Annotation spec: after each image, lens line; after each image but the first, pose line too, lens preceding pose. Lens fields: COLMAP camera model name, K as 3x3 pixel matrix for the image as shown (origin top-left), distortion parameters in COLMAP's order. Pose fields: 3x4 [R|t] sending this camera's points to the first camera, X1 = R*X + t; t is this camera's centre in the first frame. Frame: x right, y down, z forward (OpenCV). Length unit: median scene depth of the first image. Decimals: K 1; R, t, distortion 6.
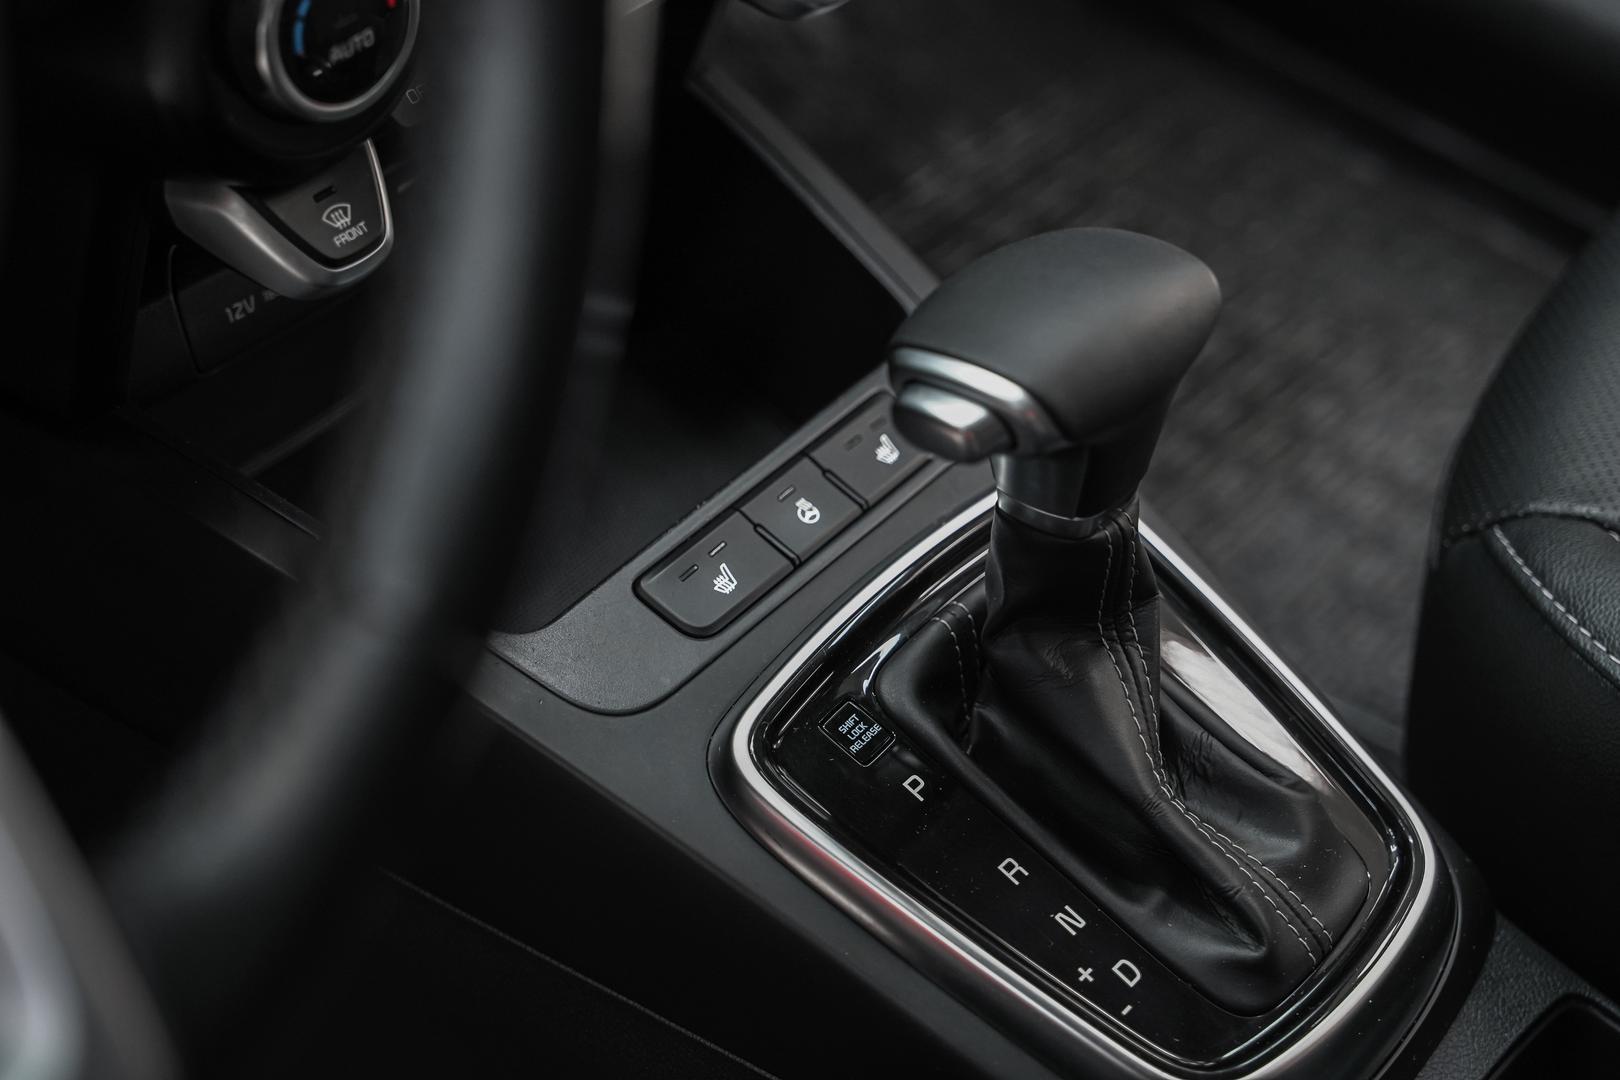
lens RADIAL K [[3201.7, 0, 810.0], [0, 3201.7, 540.0], [0, 0, 1]] dist [-0.008041, -0.057117]
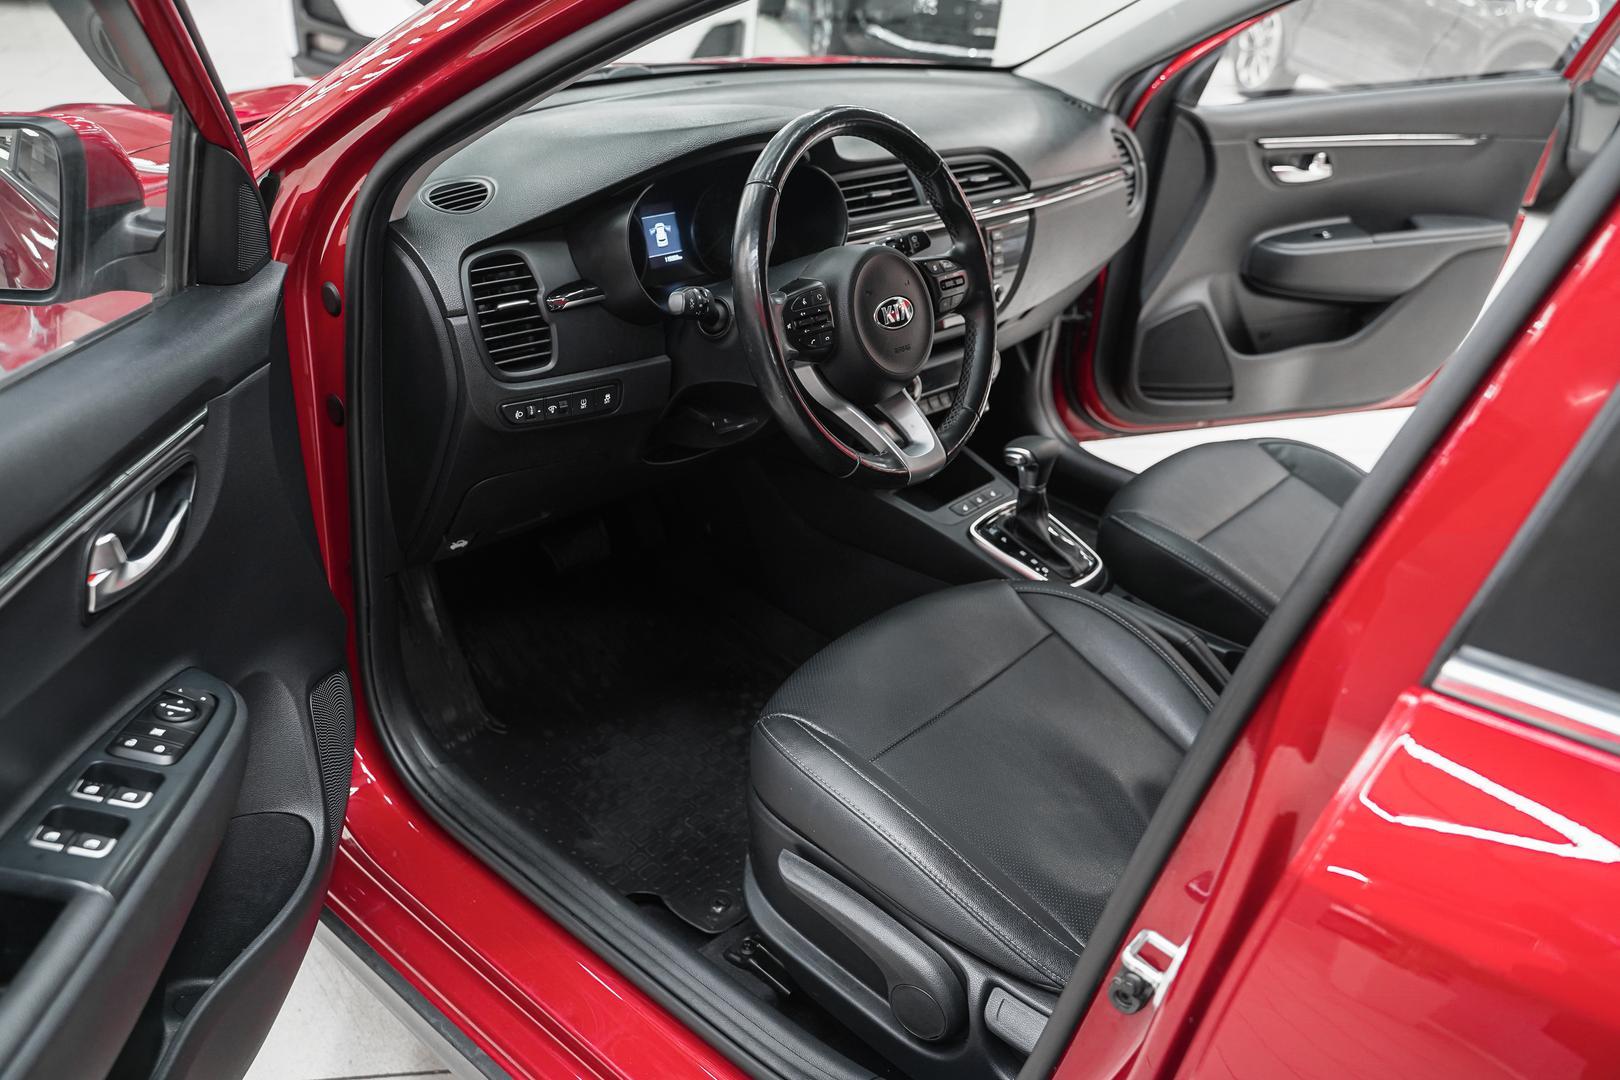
lens RADIAL K [[1285.6, 0, 807.9], [0, 1285.6, 538.4], [0, 0, 1]] dist [0.005097, 0.003441]
pose [[0.999387, 0.031056, -0.016168, -0.260304], [-0.034242, 0.963283, -0.266296, 0.659722], [0.007304, 0.266687, 0.963756, -1.070111]]
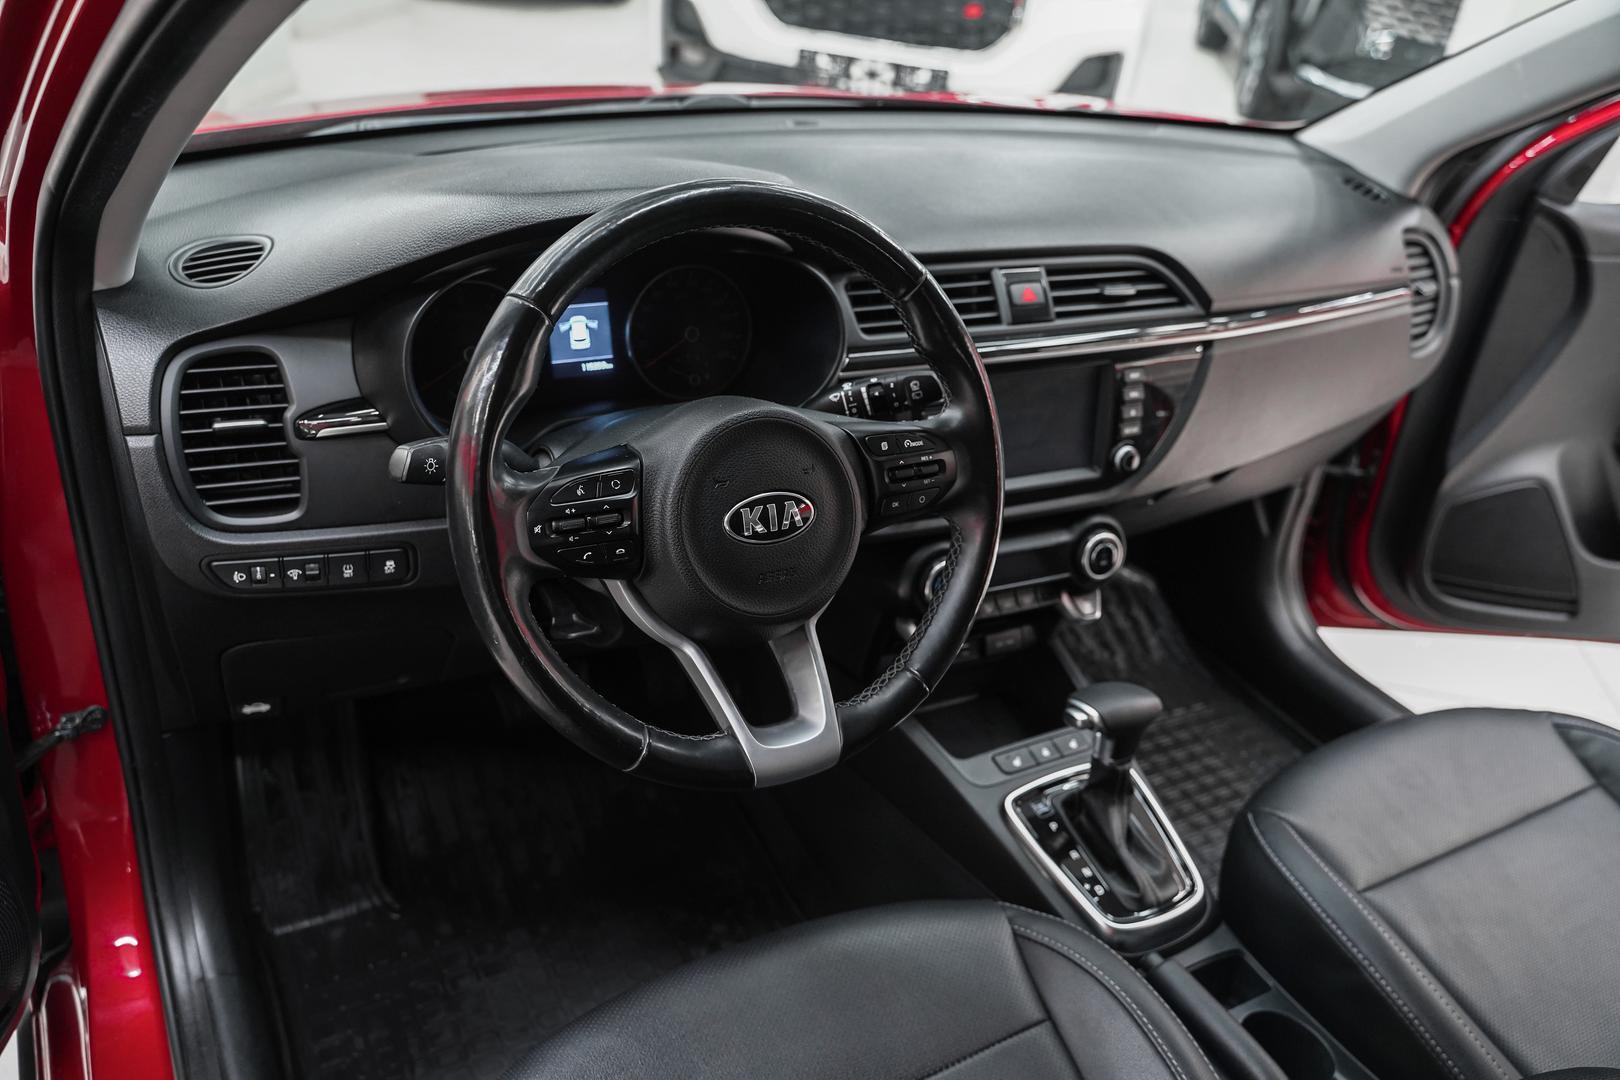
lens RADIAL K [[1272.5, 0, 809.2], [0, 1272.5, 552.5], [0, 0, 1]] dist [-0.000416, -0.003023]
pose [[0.930394, 0.197263, -0.308955, 0.159419], [-0.272622, 0.935807, -0.223480, 0.184935], [0.245038, 0.292152, 0.924448, -0.479517]]
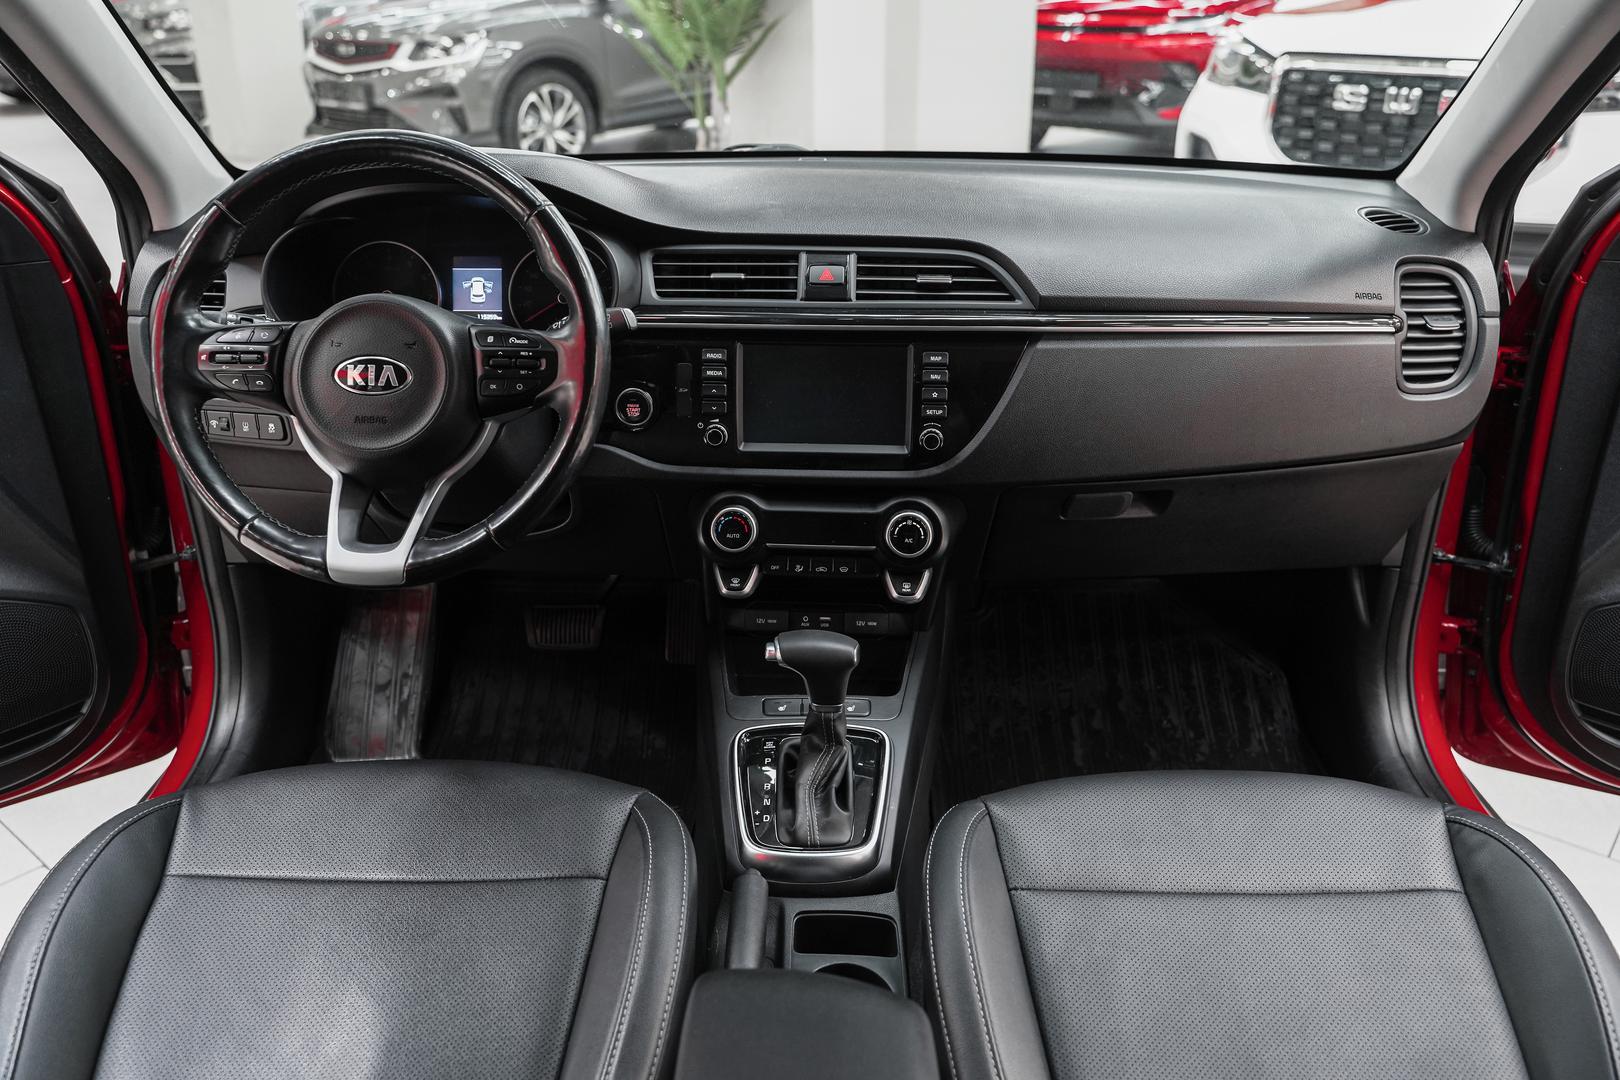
lens RADIAL K [[1274.6, 0, 810.0], [0, 1274.6, 540.0], [0, 0, 1]] dist [-0.007423, 0.005680]
pose [[0.622826, 0.245497, -0.742845, 1.128278], [-0.507683, 0.849255, -0.144995, 0.049076], [0.595269, 0.467436, 0.653573, -0.081805]]
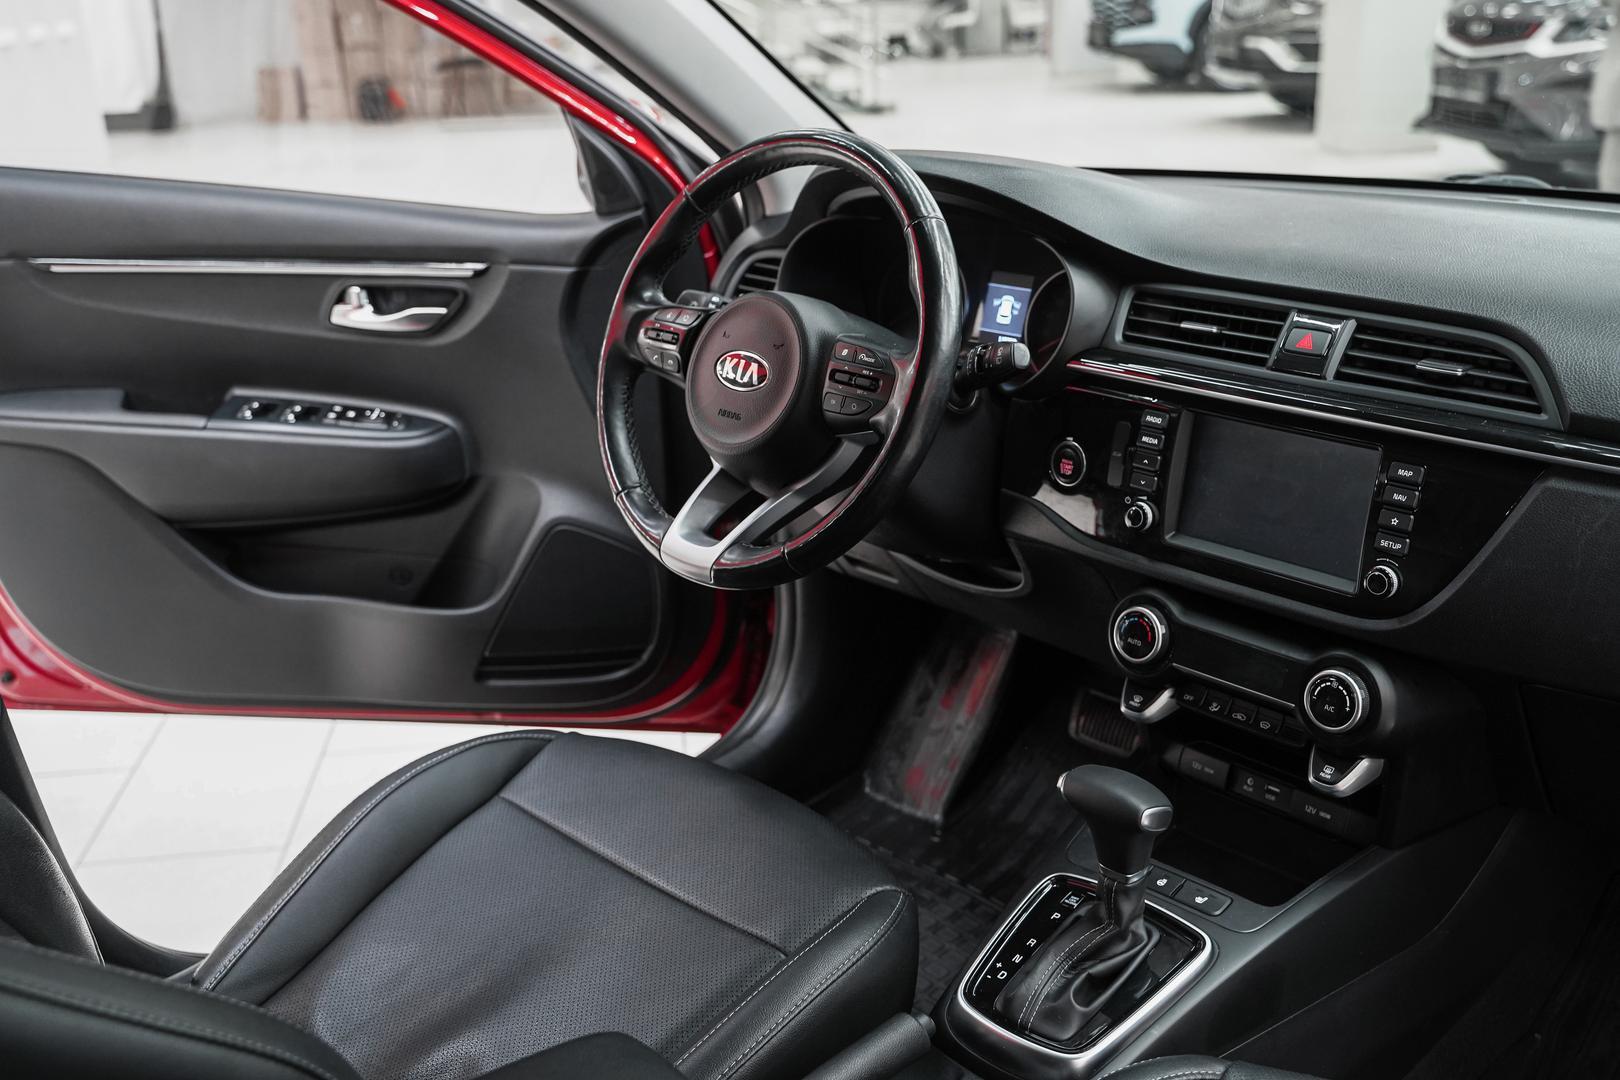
lens RADIAL K [[1631.8, 0, 827.7], [0, 1631.8, 506.8], [0, 0, 1]] dist [-0.000432, 0.018210]
pose [[-0.087329, 0.247845, -0.964856, 1.464589], [-0.676202, 0.696489, 0.240112, -0.423187], [0.731522, 0.673406, 0.106769, 0.413440]]
